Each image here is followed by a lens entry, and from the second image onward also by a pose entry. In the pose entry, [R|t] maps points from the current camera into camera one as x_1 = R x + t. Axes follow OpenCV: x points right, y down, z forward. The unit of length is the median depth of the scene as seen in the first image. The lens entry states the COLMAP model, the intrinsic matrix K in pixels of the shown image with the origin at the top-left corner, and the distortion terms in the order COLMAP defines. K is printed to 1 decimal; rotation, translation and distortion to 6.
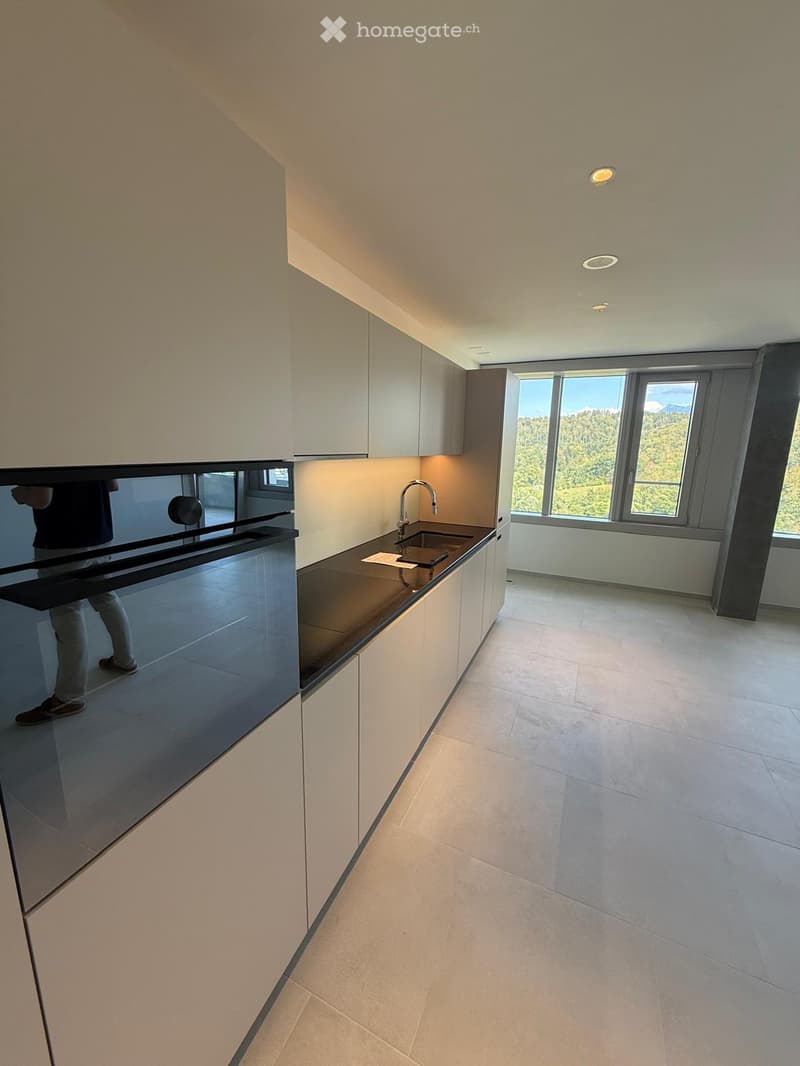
lens RADIAL K [[424.5, 0, 399.0], [0, 424.5, 528.7], [0, 0, 1]] dist [-0.000093, 0.000334]
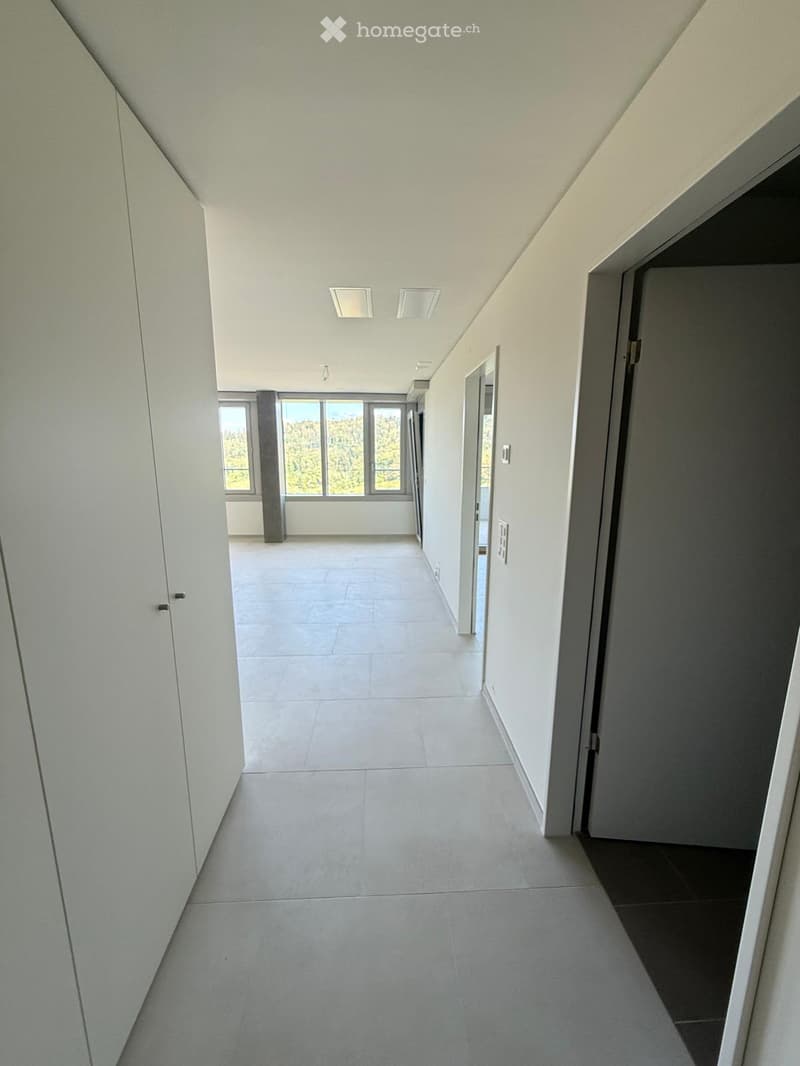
lens RADIAL K [[424.5, 0, 399.0], [0, 424.5, 528.7], [0, 0, 1]] dist [-0.000093, 0.000334]
pose [[0.884192, -0.098627, 0.456593, -0.126147], [0.101305, 0.994680, 0.018681, 0.096897], [-0.456006, 0.029737, 0.889480, -0.484873]]
